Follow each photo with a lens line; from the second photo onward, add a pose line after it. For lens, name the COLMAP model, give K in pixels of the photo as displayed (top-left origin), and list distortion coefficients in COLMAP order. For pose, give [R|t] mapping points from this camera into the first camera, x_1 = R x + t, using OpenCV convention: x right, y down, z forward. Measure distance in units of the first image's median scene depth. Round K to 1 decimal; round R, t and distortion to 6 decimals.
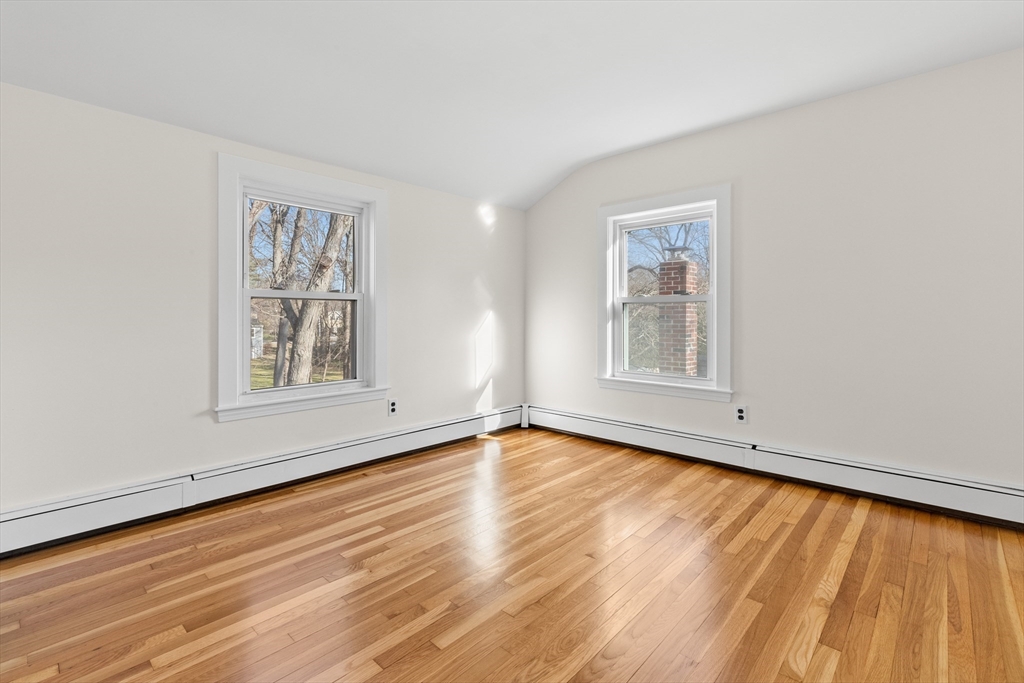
lens RADIAL K [[472.7, 0, 510.5], [0, 472.7, 309.1], [0, 0, 1]] dist [0.001751, 0.000195]
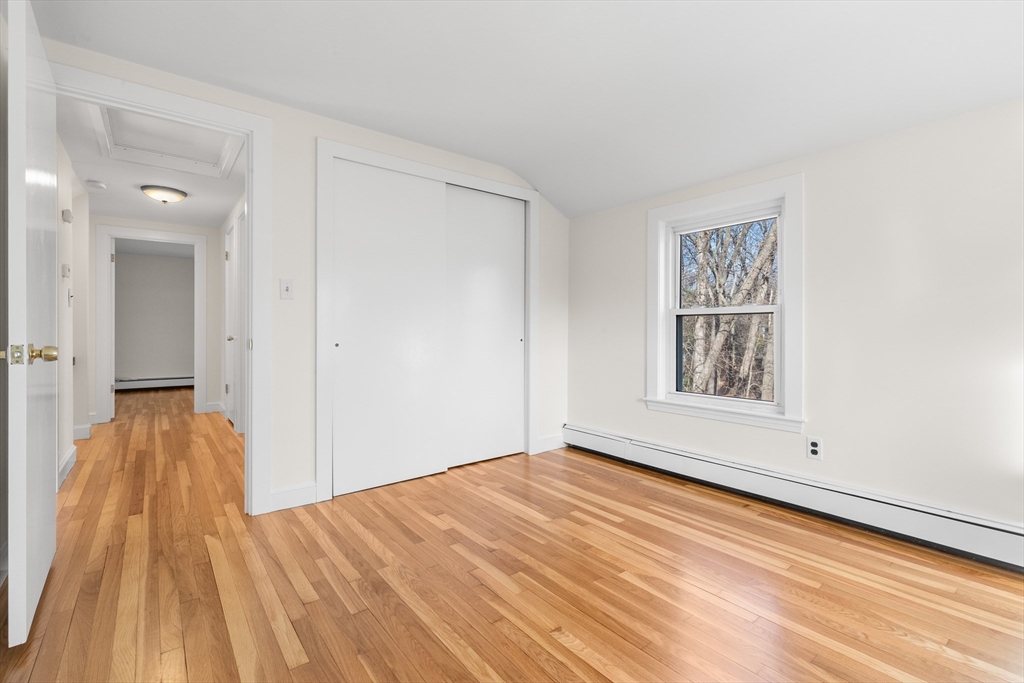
lens RADIAL K [[459.0, 0, 512.0], [0, 459.0, 341.5], [0, 0, 1]] dist [0.001393, 0.000284]
pose [[-0.165884, 0.020217, -0.985938, 0.750272], [0.016363, 0.999709, 0.017746, 0.016954], [0.986009, -0.013189, -0.166167, 0.852322]]
